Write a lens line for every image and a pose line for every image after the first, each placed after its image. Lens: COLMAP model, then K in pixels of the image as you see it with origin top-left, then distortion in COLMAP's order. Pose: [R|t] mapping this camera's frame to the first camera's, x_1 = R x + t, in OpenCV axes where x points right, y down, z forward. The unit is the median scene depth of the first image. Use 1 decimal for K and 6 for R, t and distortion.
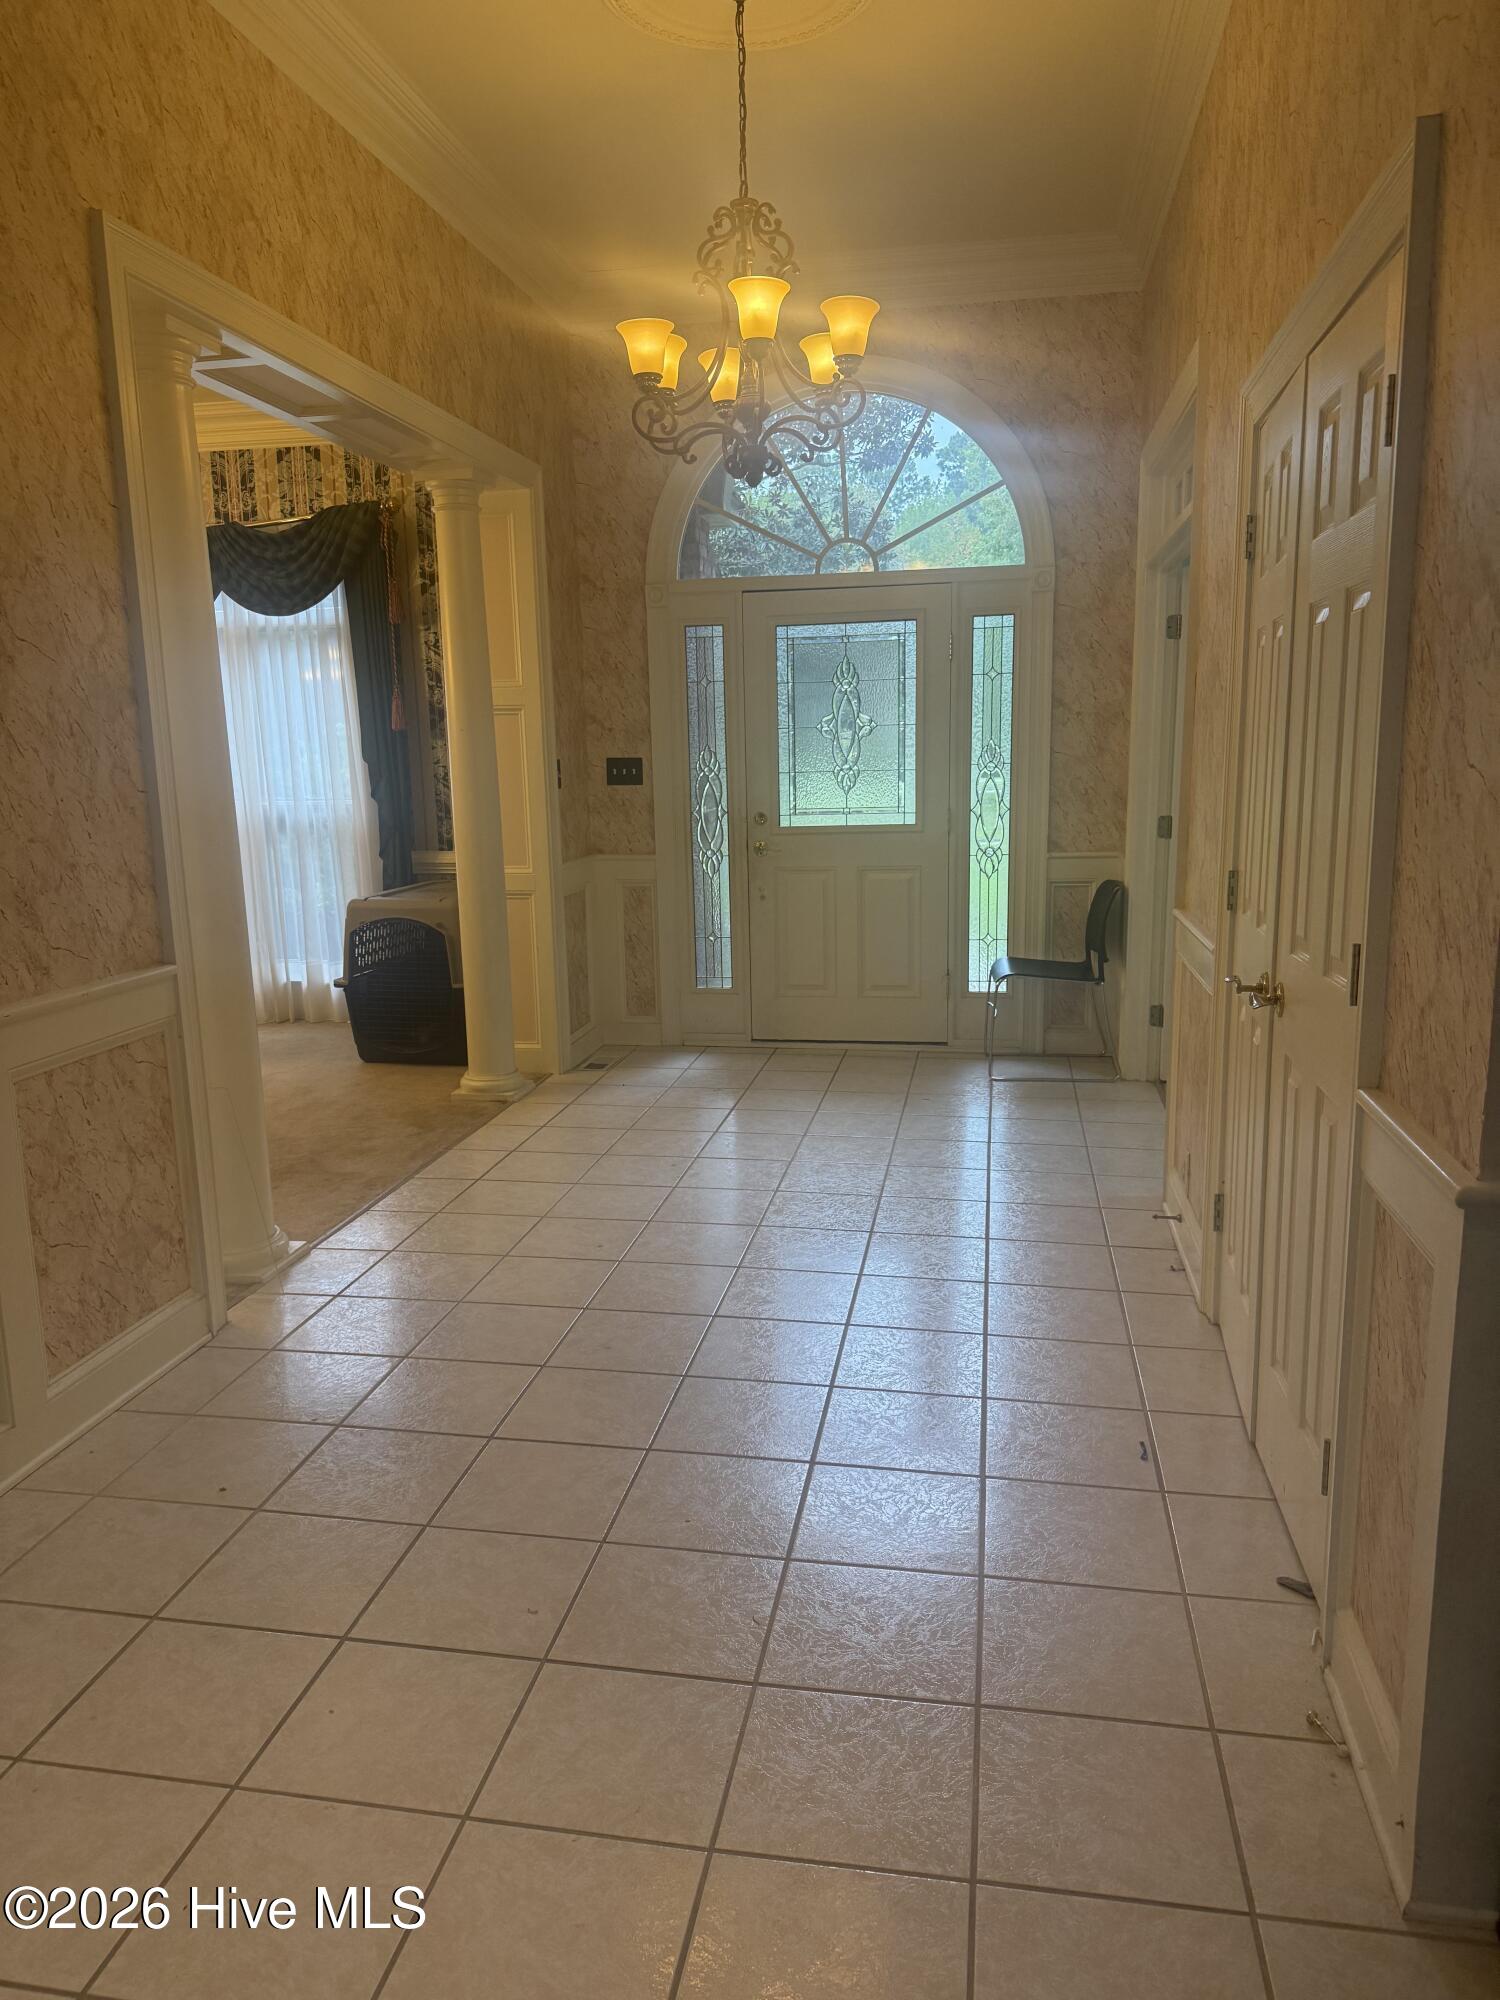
lens RADIAL K [[1404.5, 0, 750.0], [0, 1404.5, 1000.0], [0, 0, 1]] dist [0.181462, -0.359805]
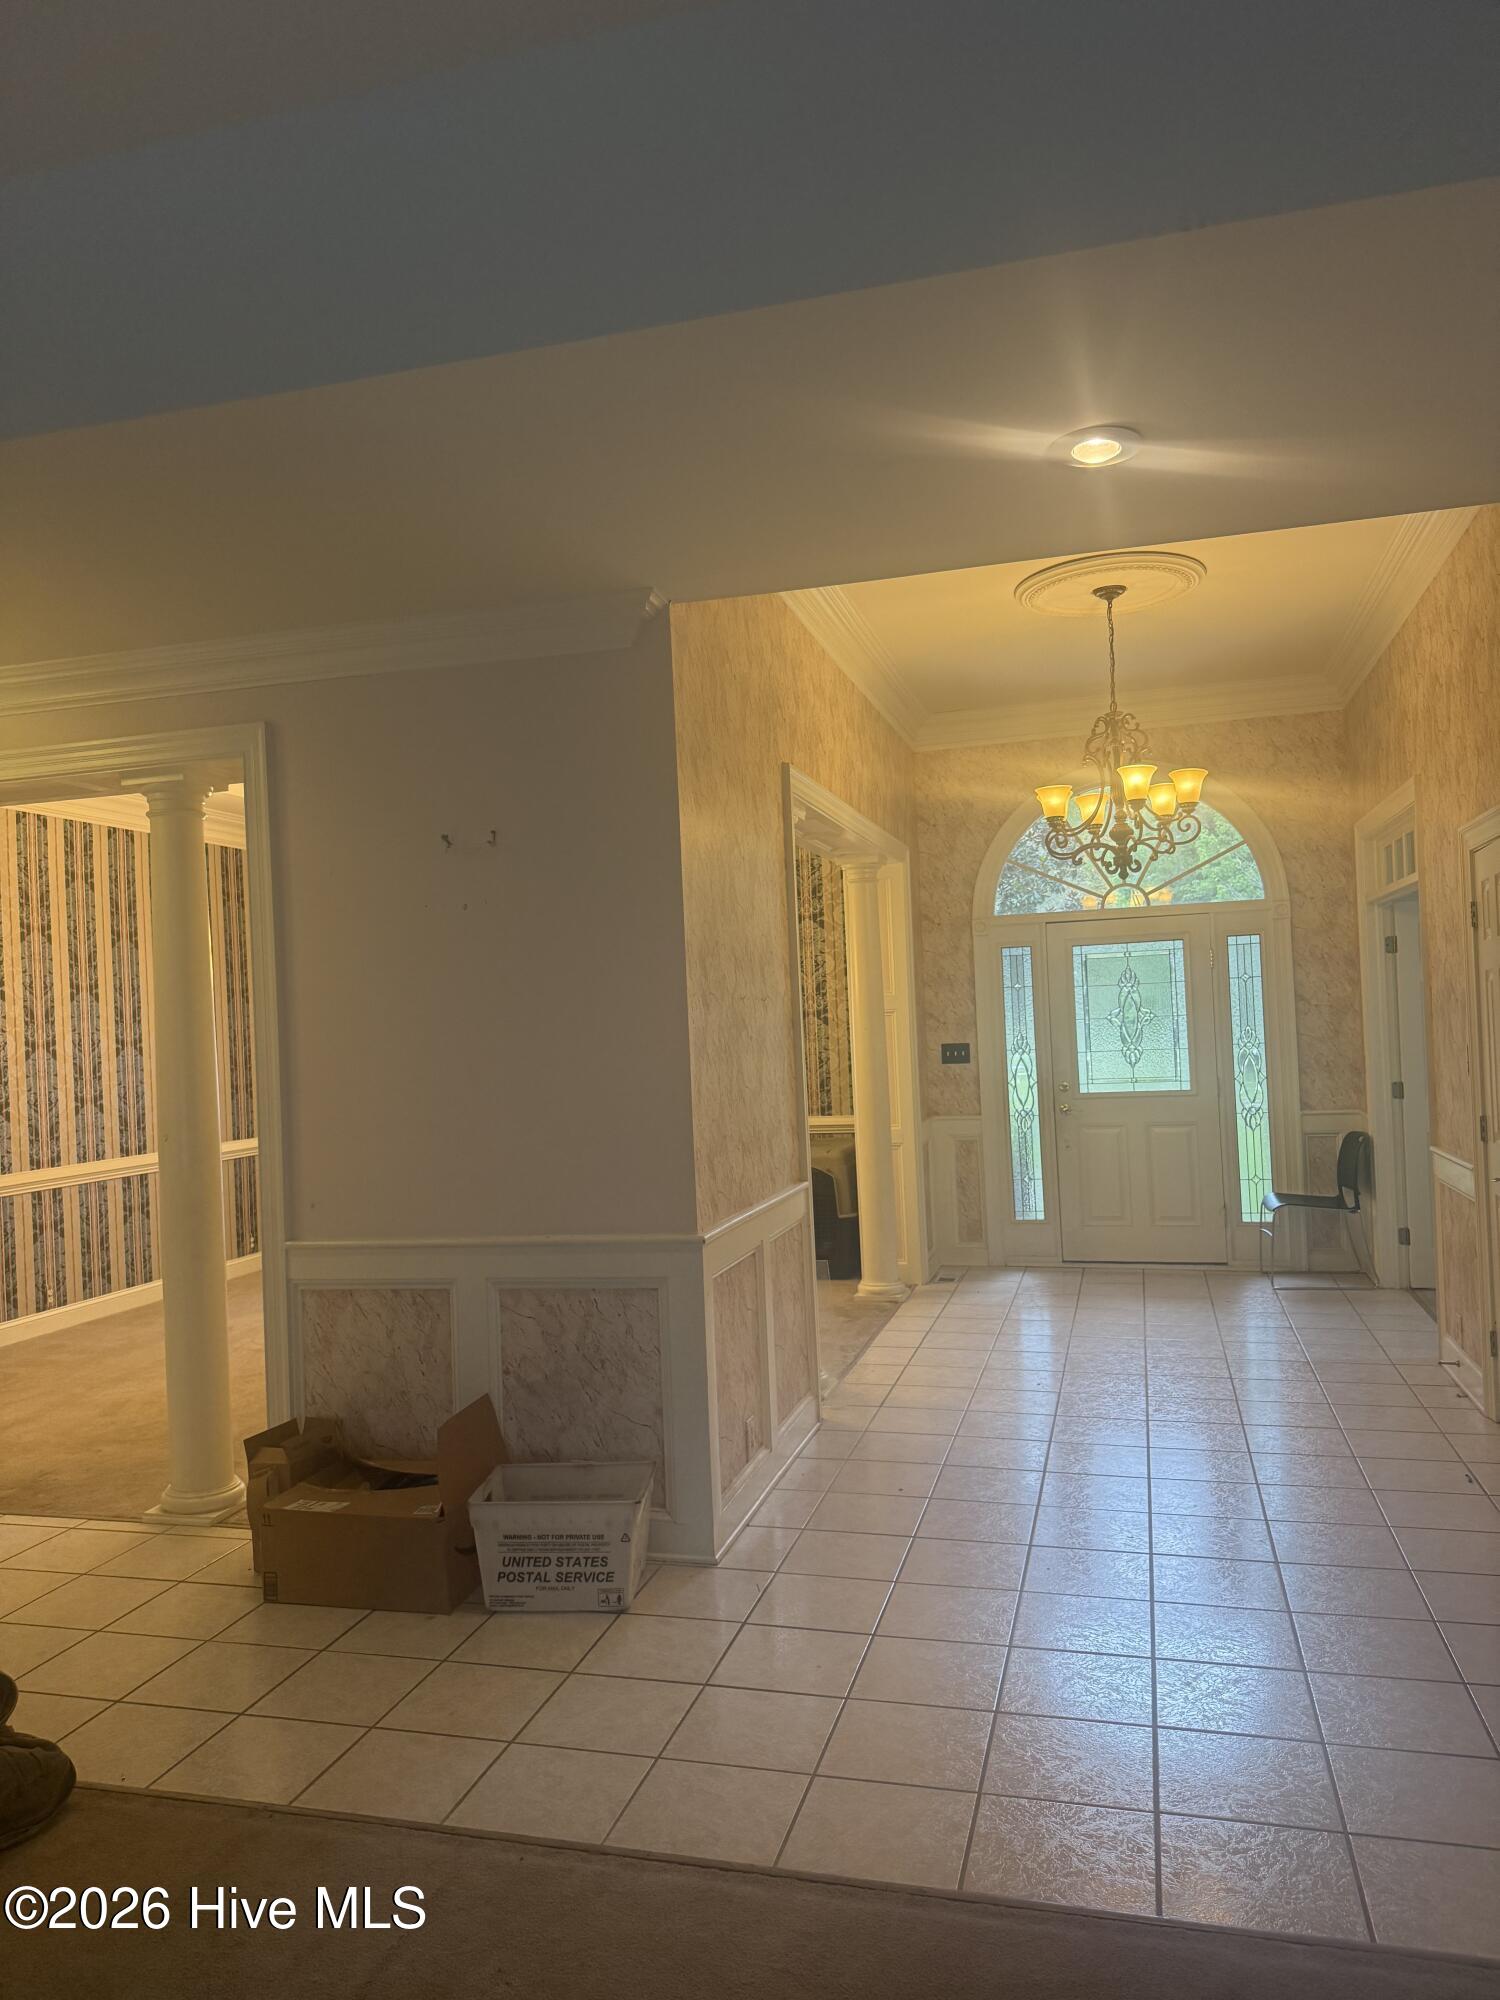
lens RADIAL K [[1404.5, 0, 750.0], [0, 1404.5, 1000.0], [0, 0, 1]] dist [0.181462, -0.359805]
pose [[0.995605, -0.023408, -0.090678, -0.166888], [0.005797, 0.981806, -0.189801, 0.041021], [0.093471, 0.188441, 0.977626, -0.337533]]
